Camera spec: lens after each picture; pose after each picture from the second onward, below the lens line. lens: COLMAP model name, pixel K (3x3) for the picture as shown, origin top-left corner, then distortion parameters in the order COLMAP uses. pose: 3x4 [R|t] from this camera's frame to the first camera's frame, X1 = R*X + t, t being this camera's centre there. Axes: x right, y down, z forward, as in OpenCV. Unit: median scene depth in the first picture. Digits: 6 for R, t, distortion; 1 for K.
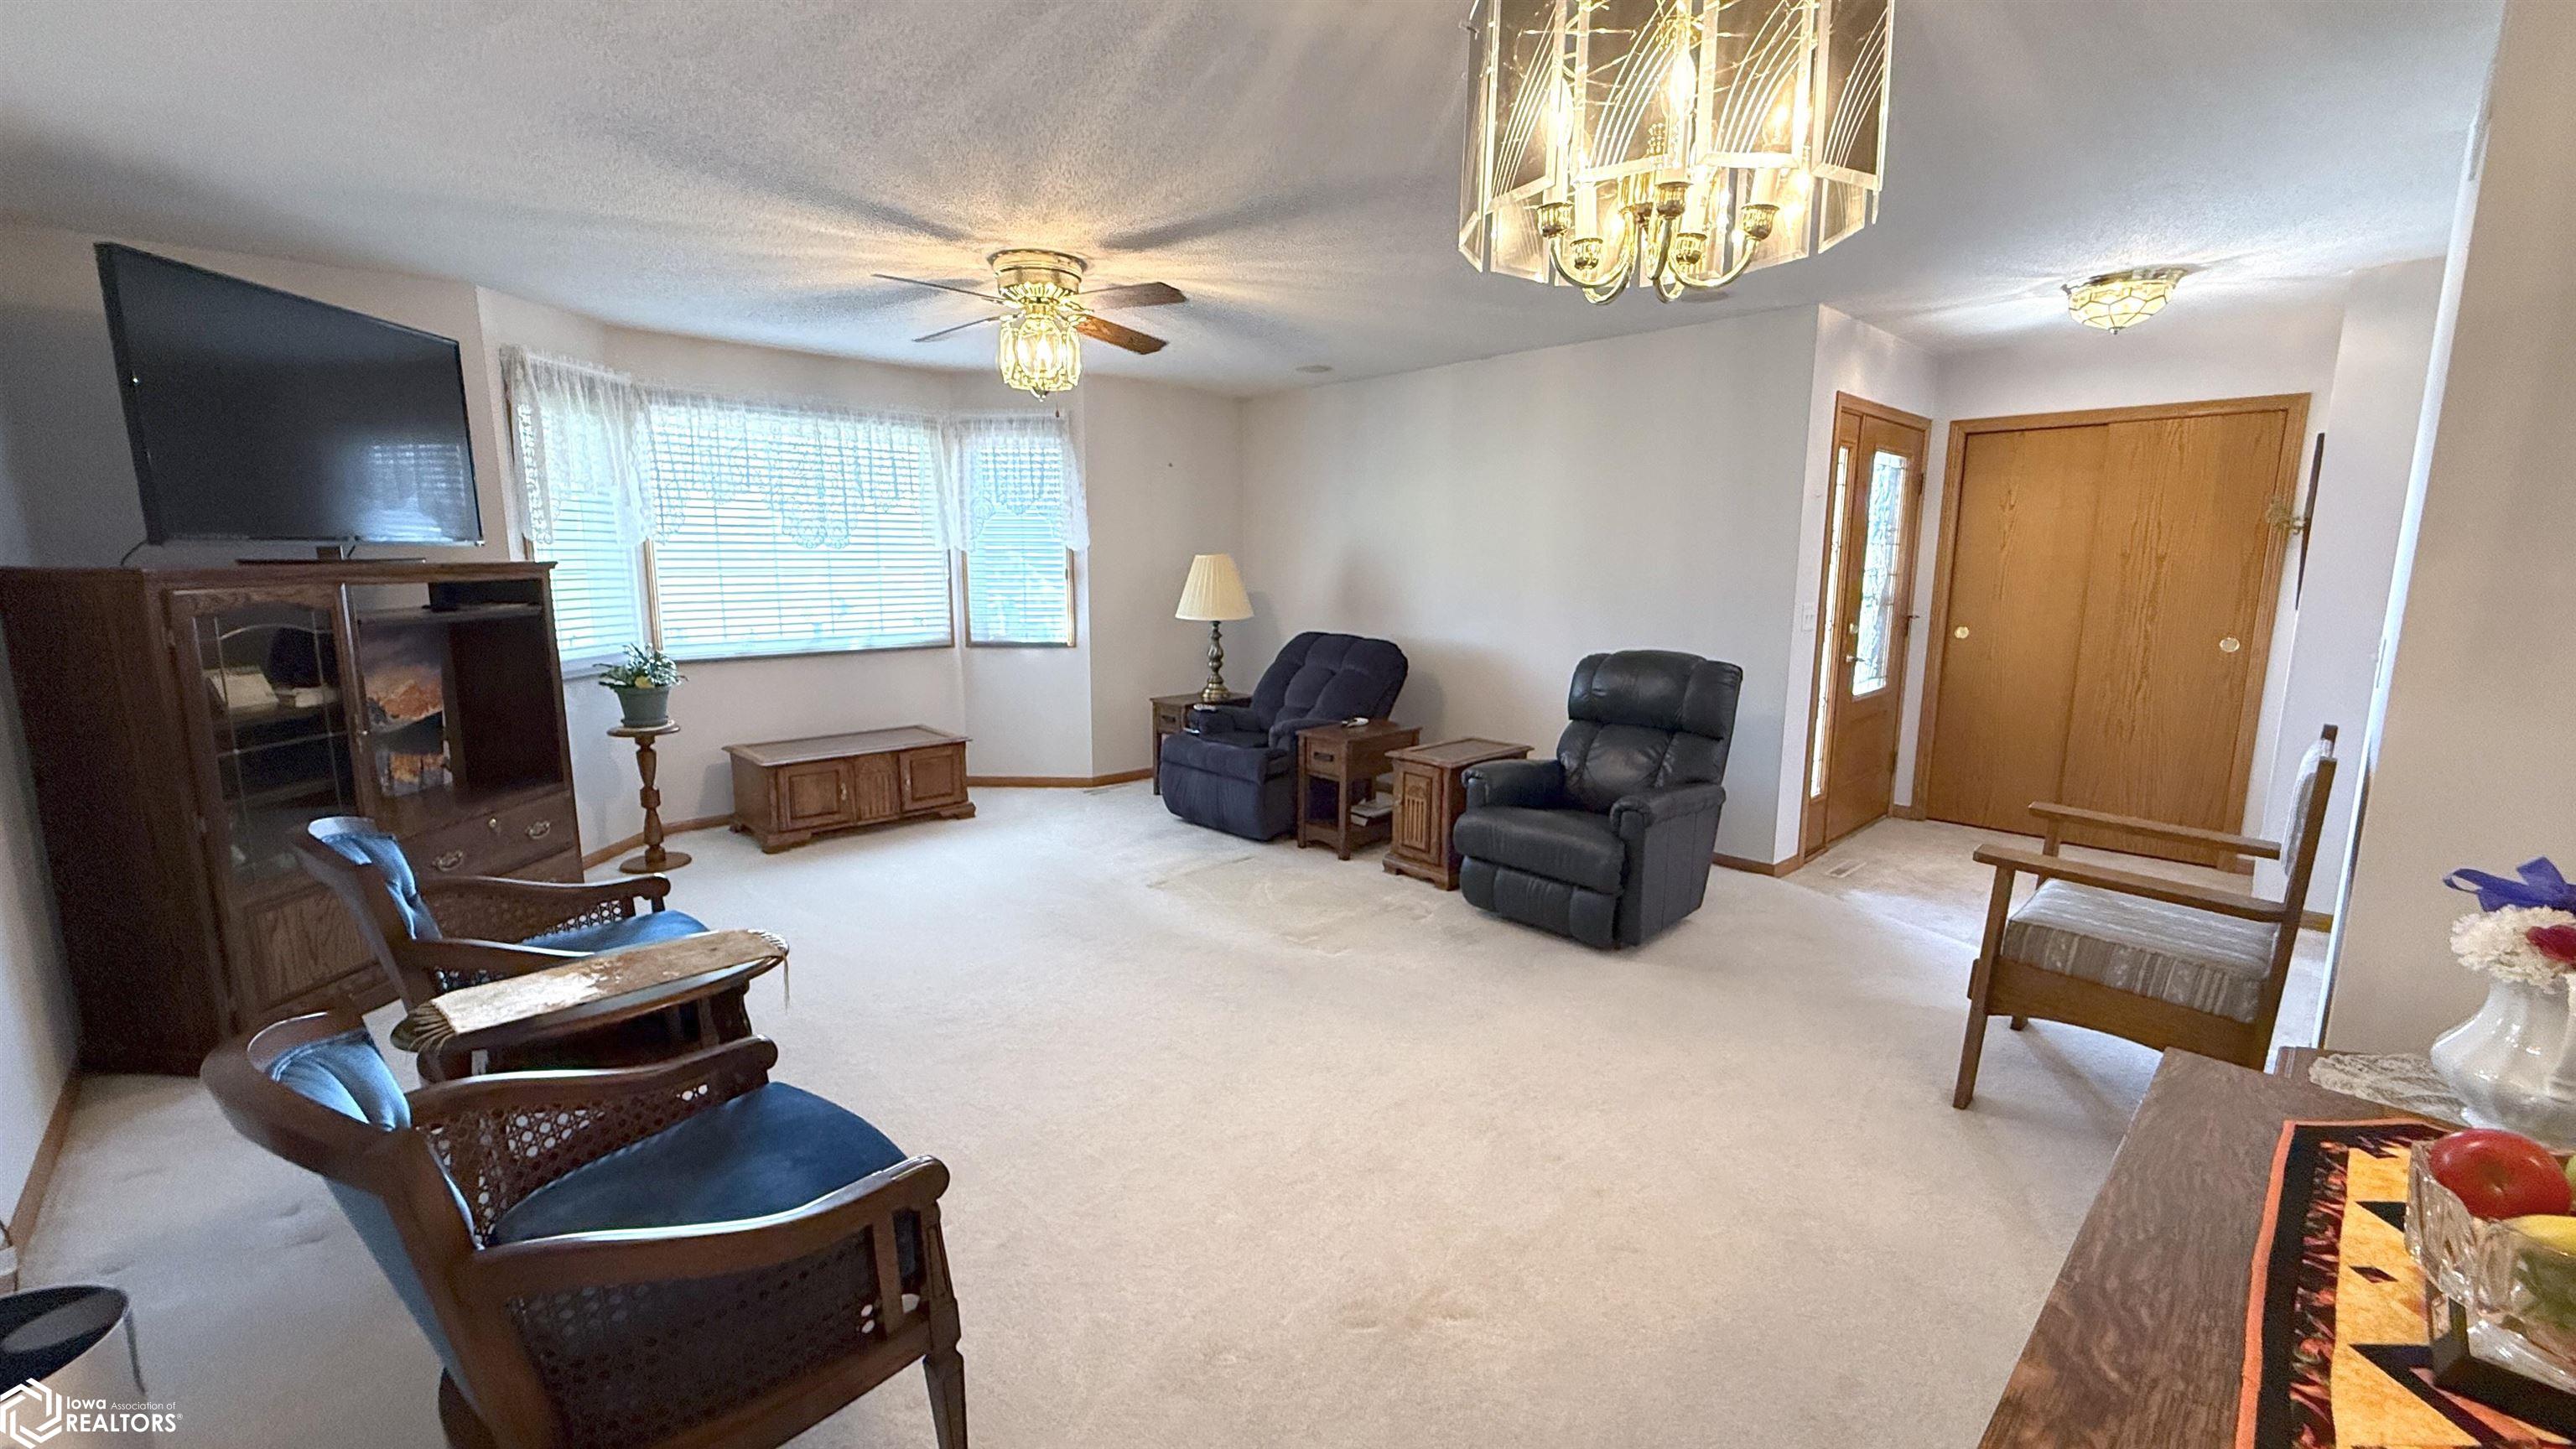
lens RADIAL K [[1024.0, 0, 1281.9], [0, 1024.0, 718.1], [0, 0, 1]] dist [-0.000304, 0.000092]
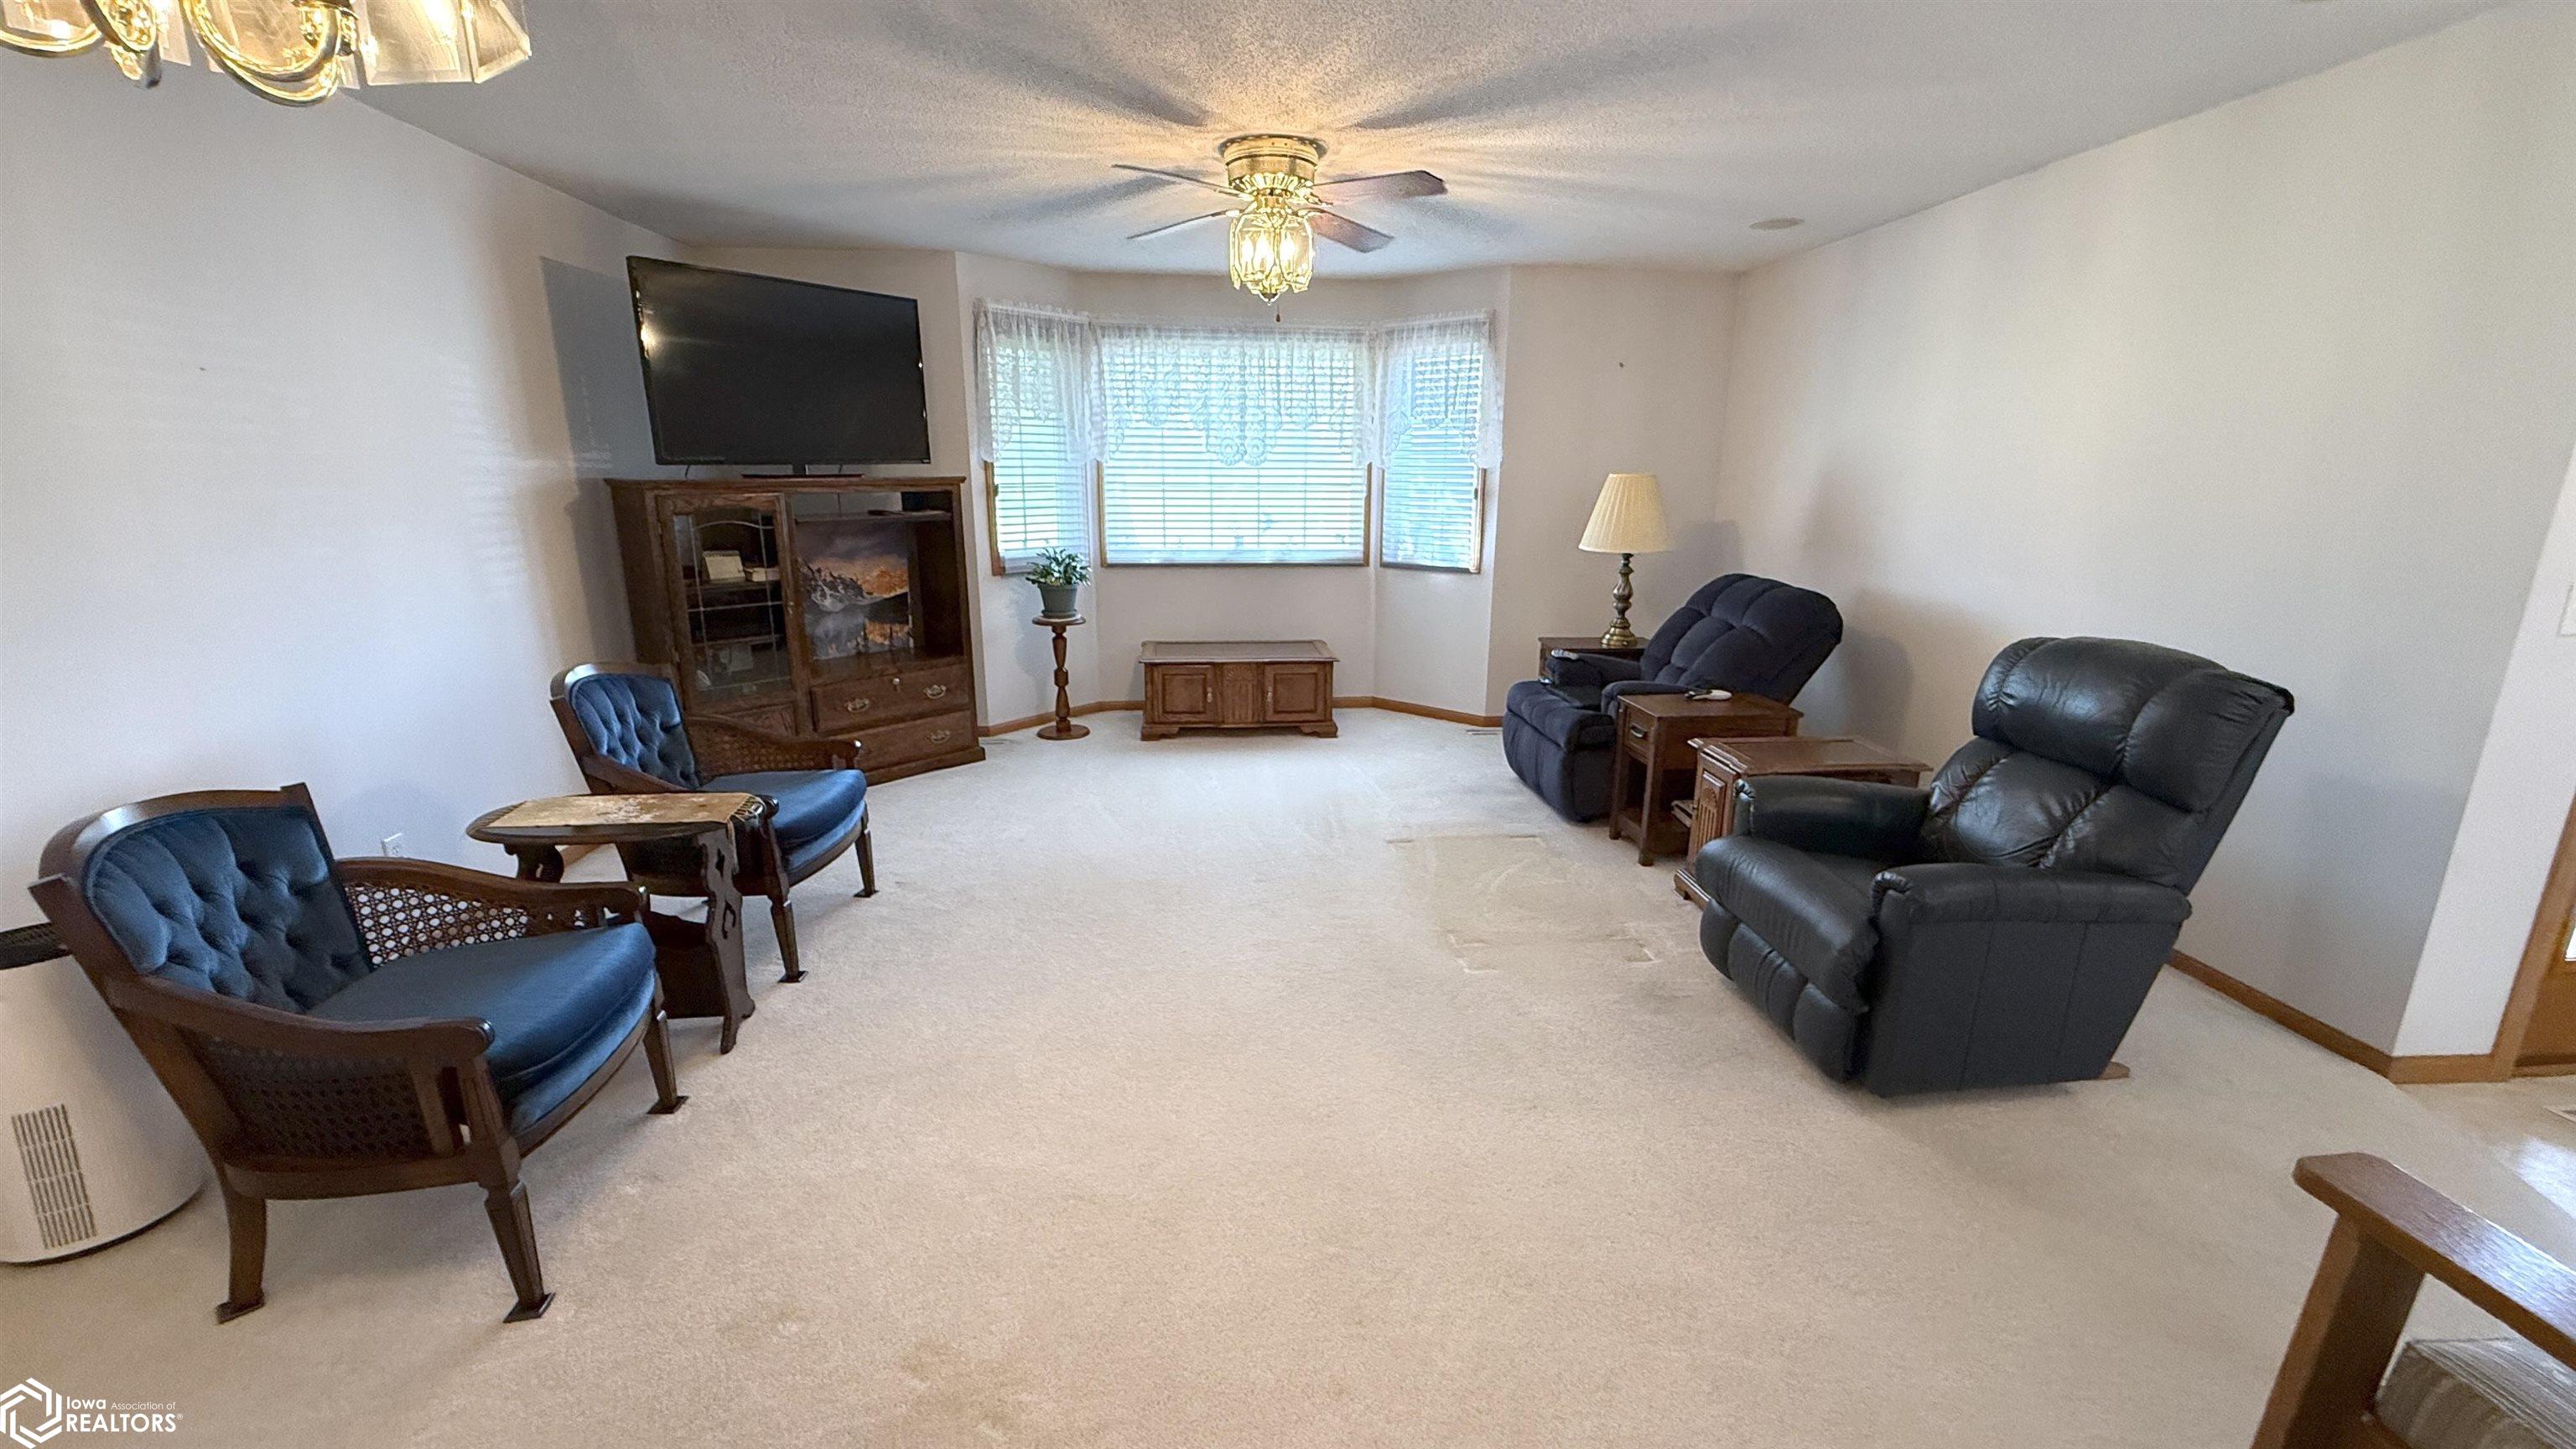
lens RADIAL K [[1024.0, 0, 1281.9], [0, 1024.0, 718.1], [0, 0, 1]] dist [-0.000304, 0.000092]
pose [[0.786610, 0.148083, -0.599430, 0.287291], [-0.100378, 0.988569, 0.112493, -0.033452], [0.609237, -0.028318, 0.792482, 0.194008]]
